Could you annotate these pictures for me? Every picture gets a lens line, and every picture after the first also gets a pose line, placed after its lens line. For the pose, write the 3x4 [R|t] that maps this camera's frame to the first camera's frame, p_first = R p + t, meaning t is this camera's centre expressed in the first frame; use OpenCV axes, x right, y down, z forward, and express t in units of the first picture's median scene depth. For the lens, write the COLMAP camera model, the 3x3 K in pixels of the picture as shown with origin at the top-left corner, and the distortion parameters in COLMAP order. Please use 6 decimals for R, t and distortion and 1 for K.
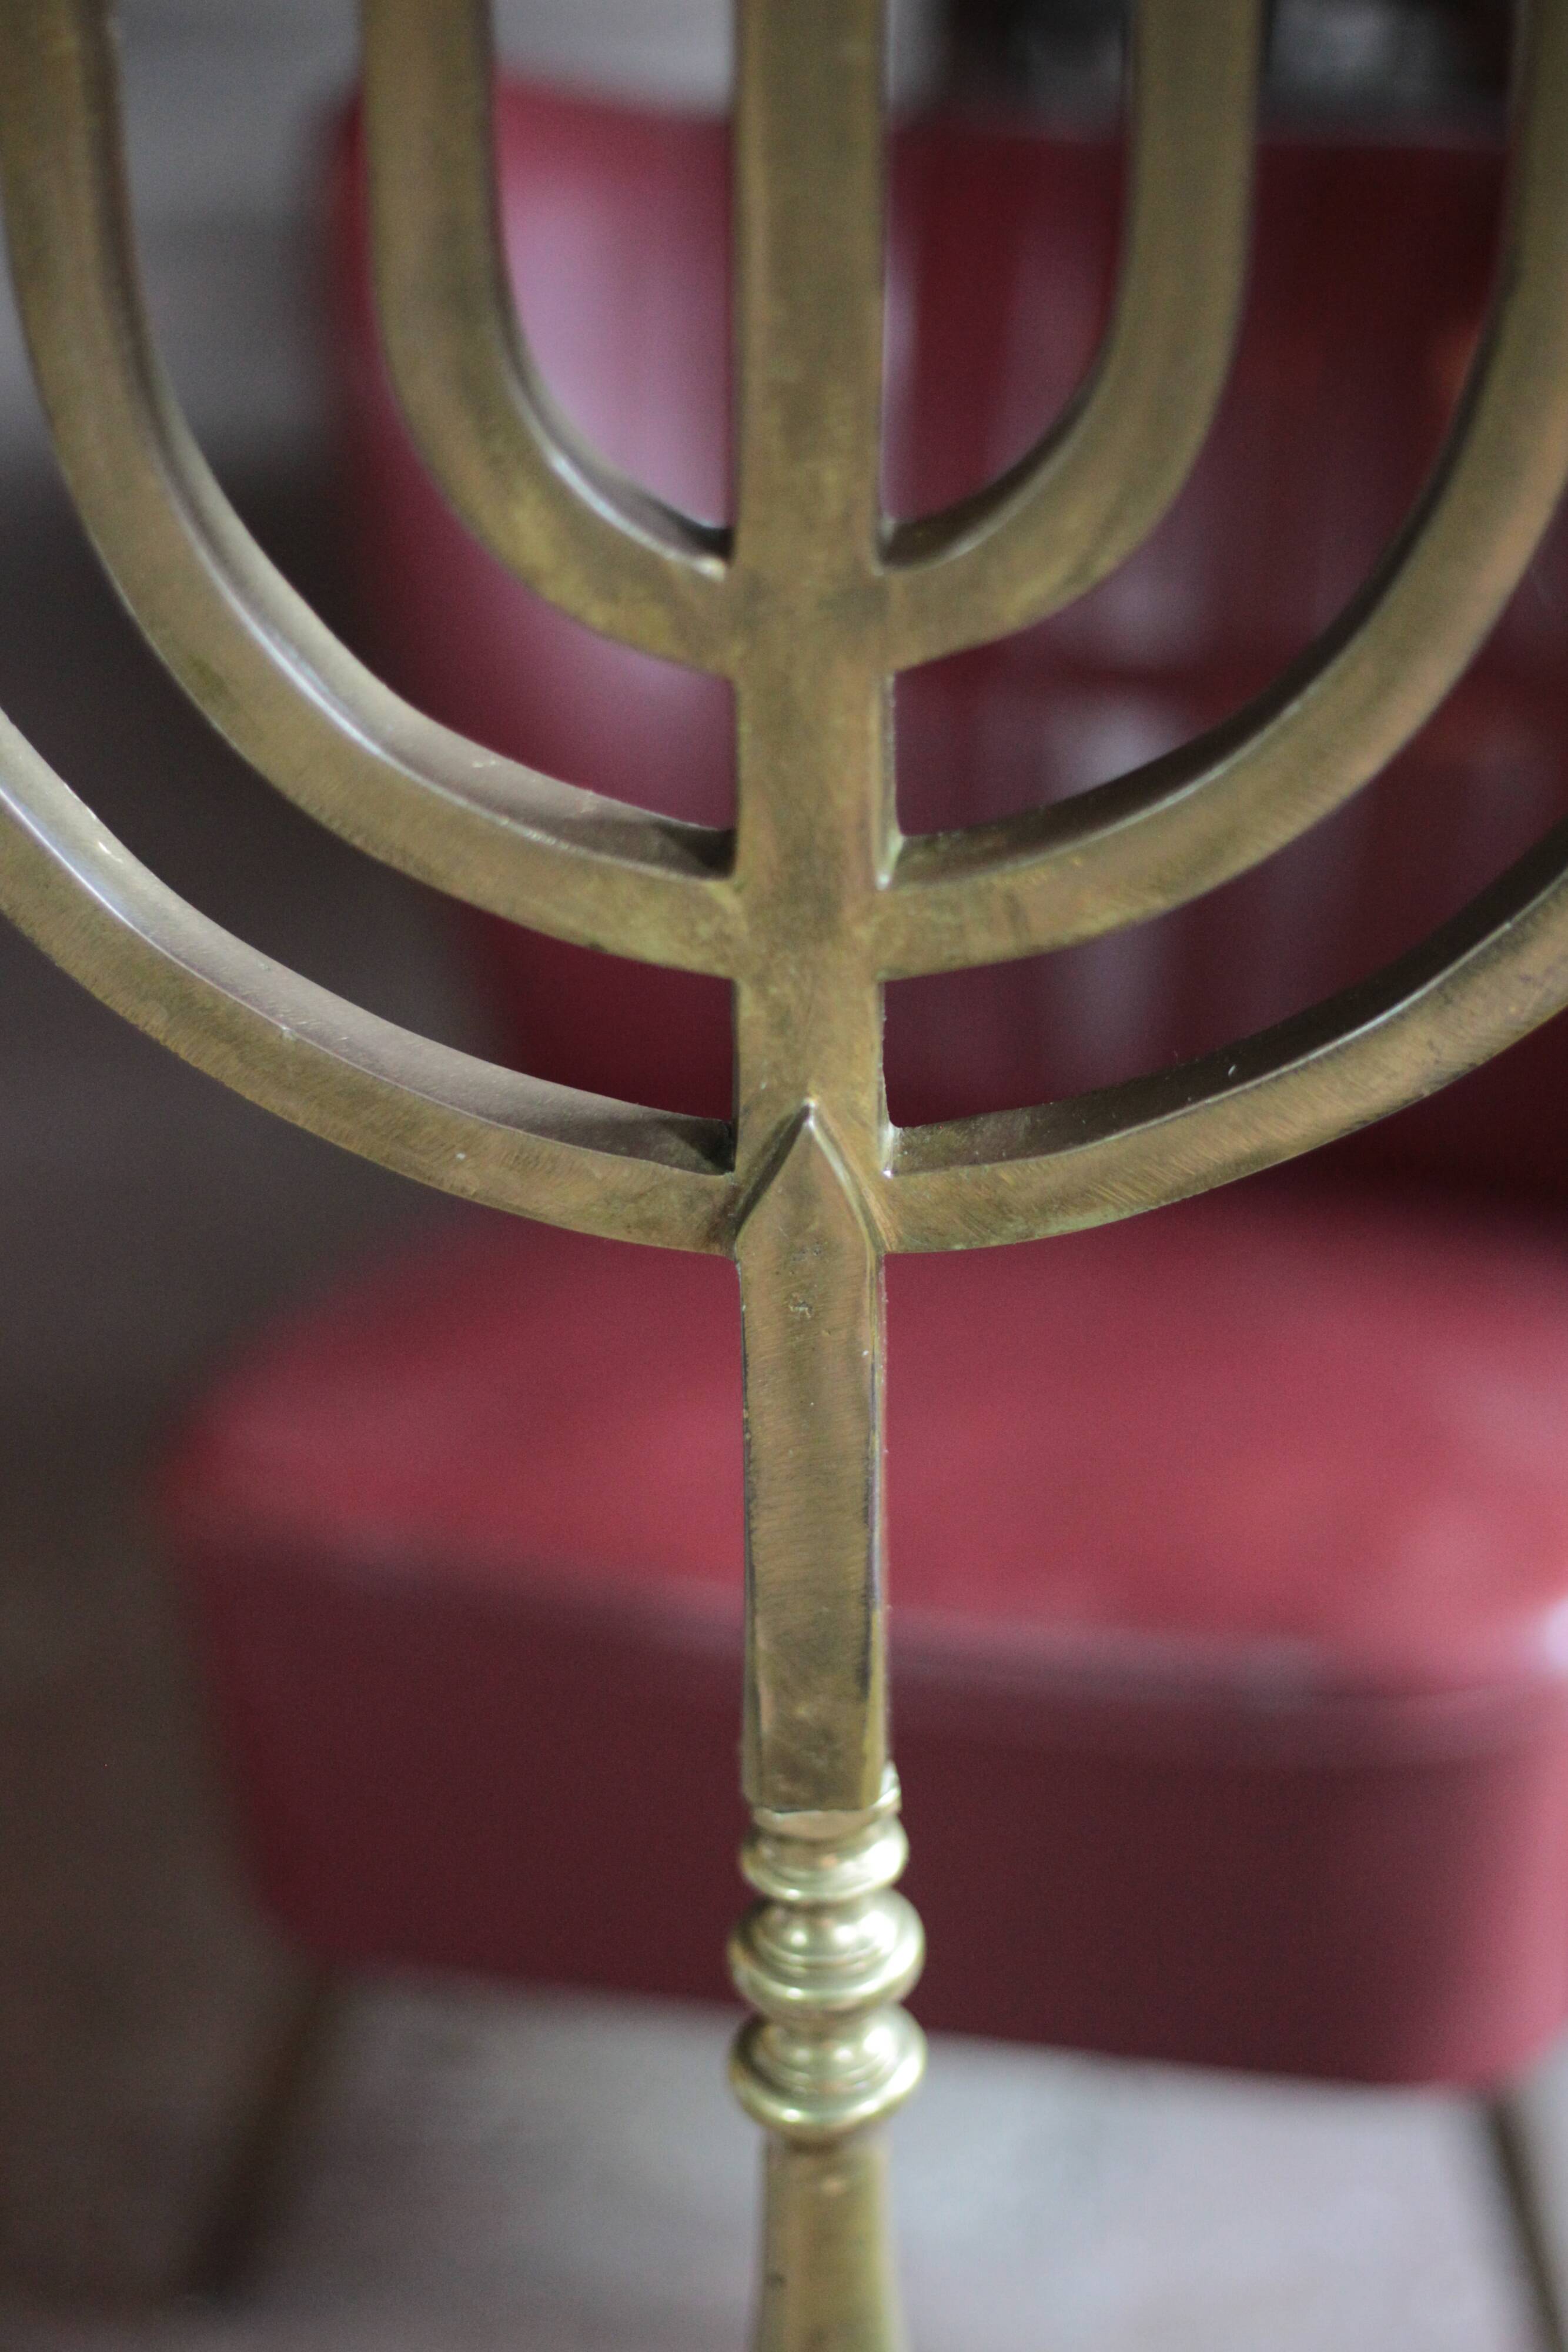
lens RADIAL K [[4515.2, 0, 784.0], [0, 4515.2, 1176.0], [0, 0, 1]] dist [-0.107631, -0.044682]
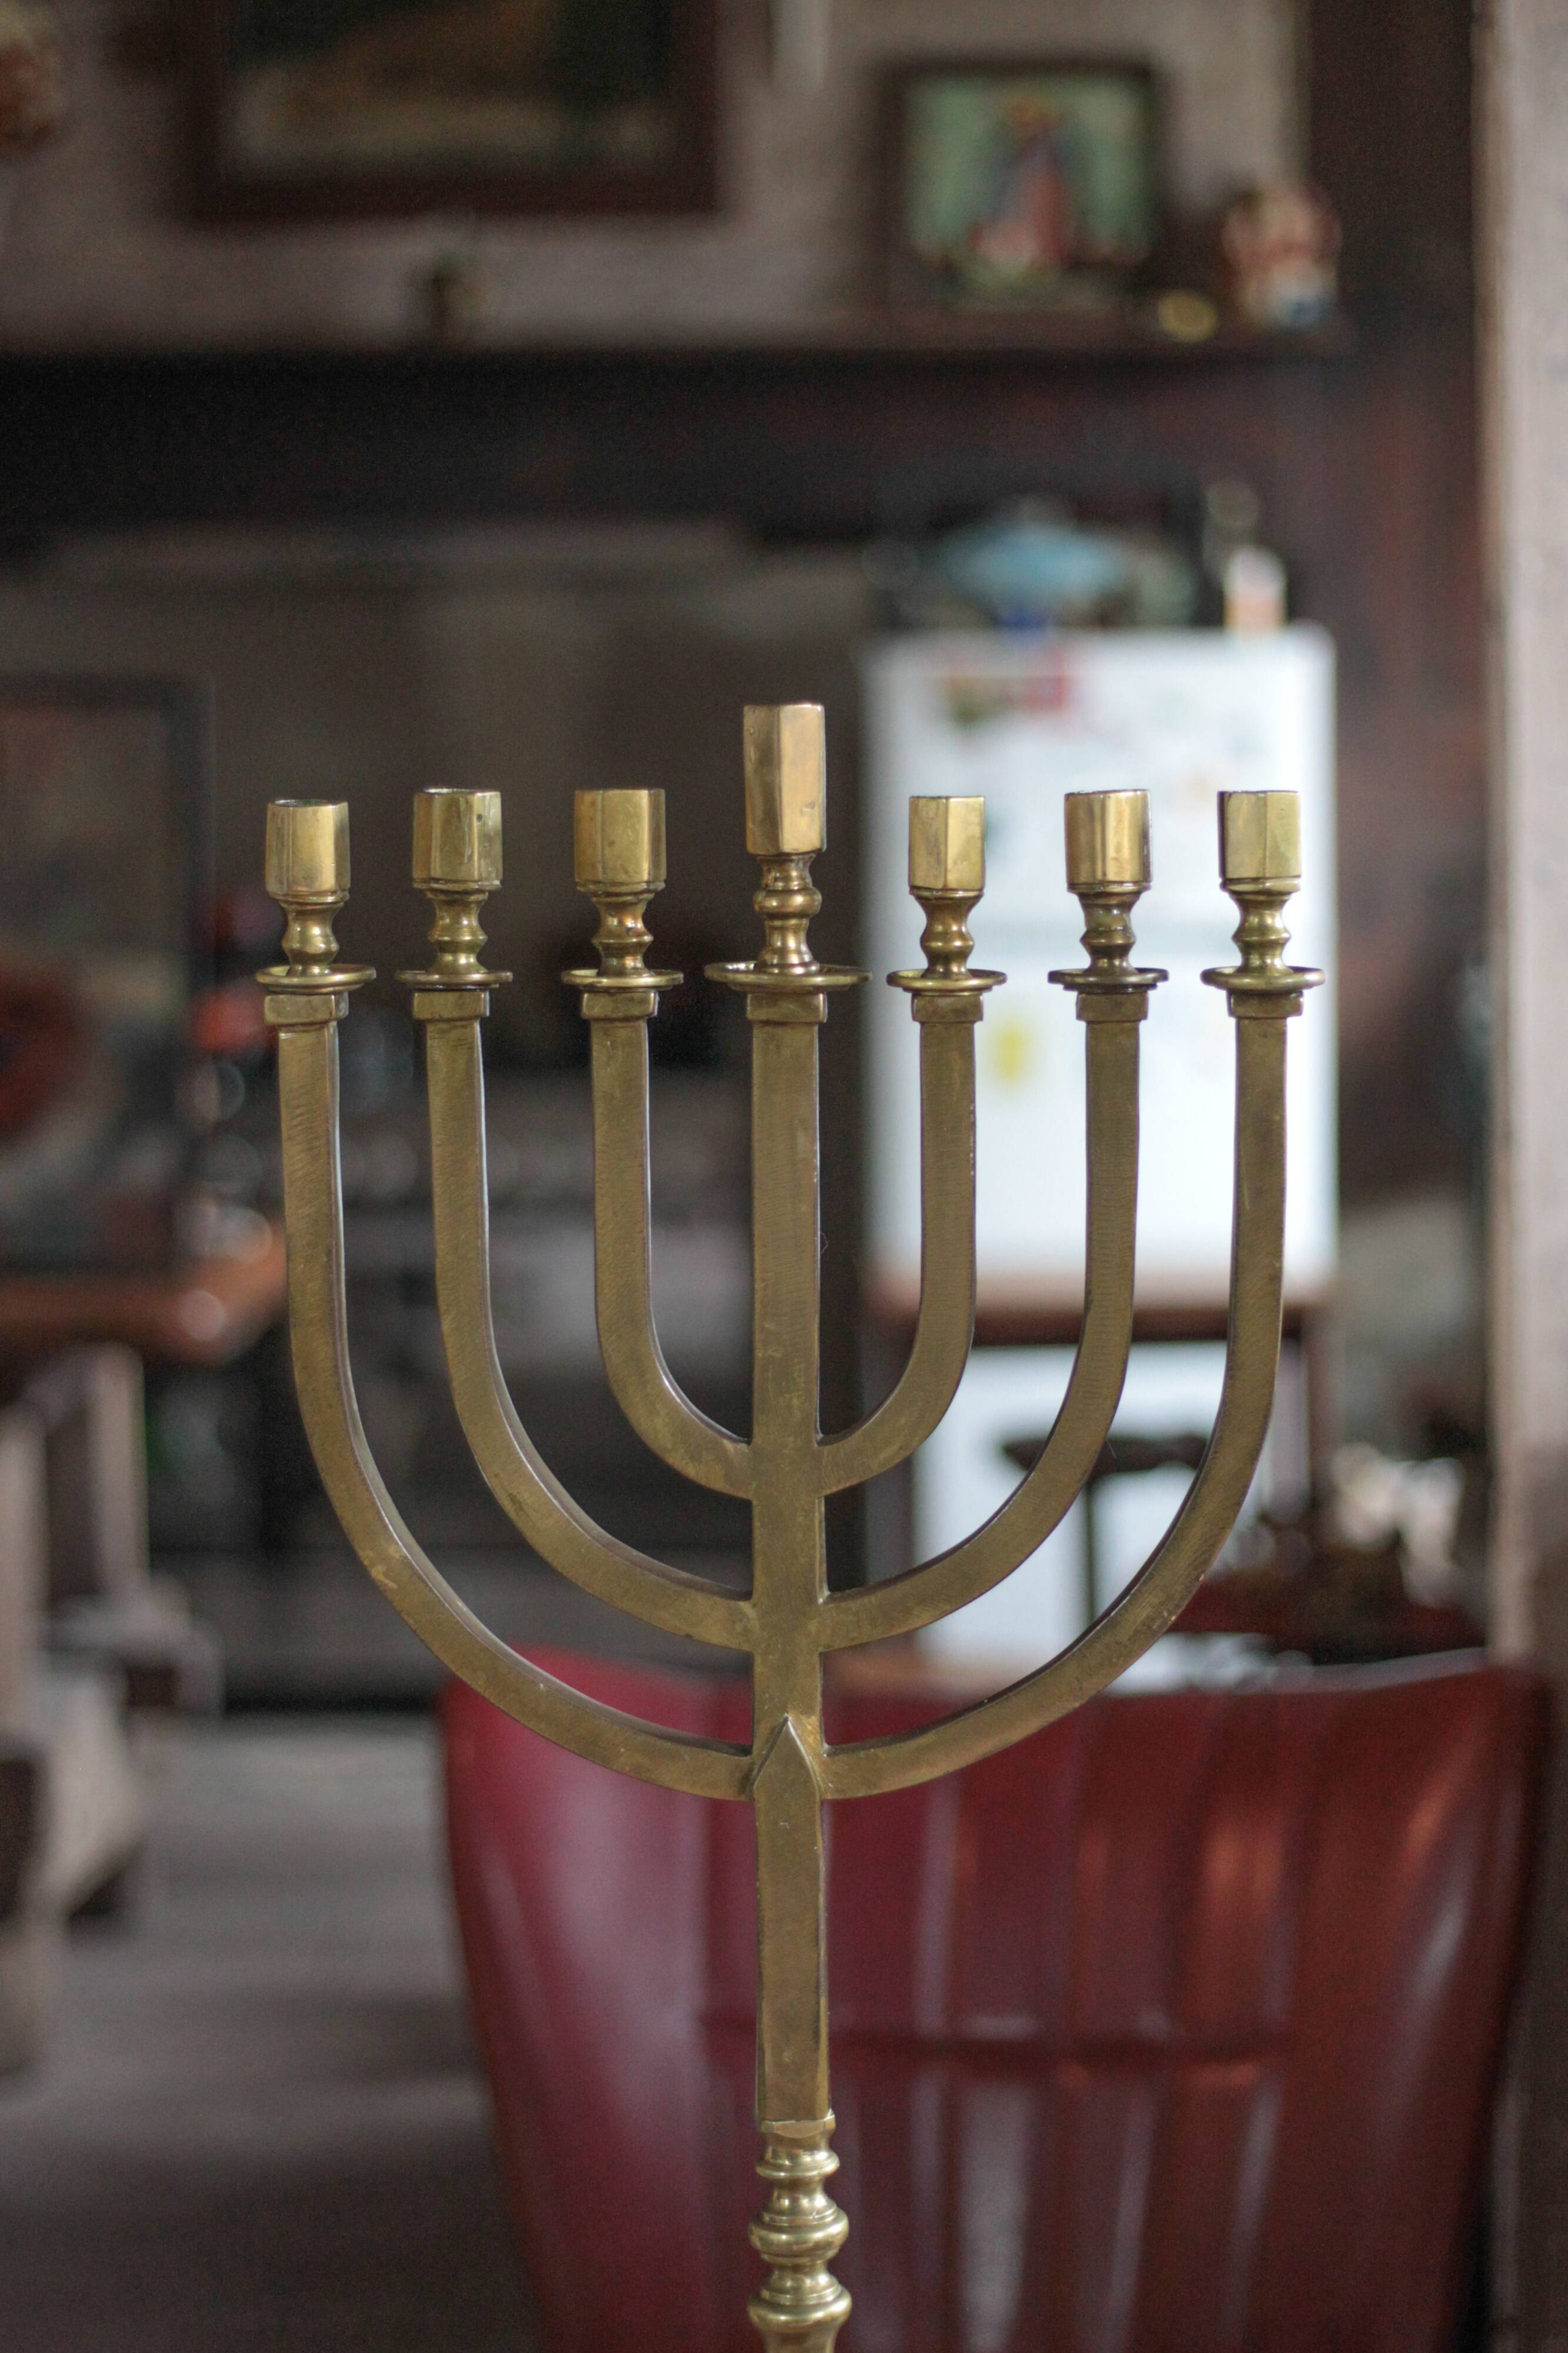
lens RADIAL K [[4593.5, 0, 784.0], [0, 4593.5, 1176.5], [0, 0, 1]] dist [-0.111742, -0.001098]
pose [[0.999913, -0.004349, 0.012418, -0.021595], [0.009297, 0.901374, -0.432941, 0.682206], [-0.009311, 0.433019, 0.901337, -1.044470]]
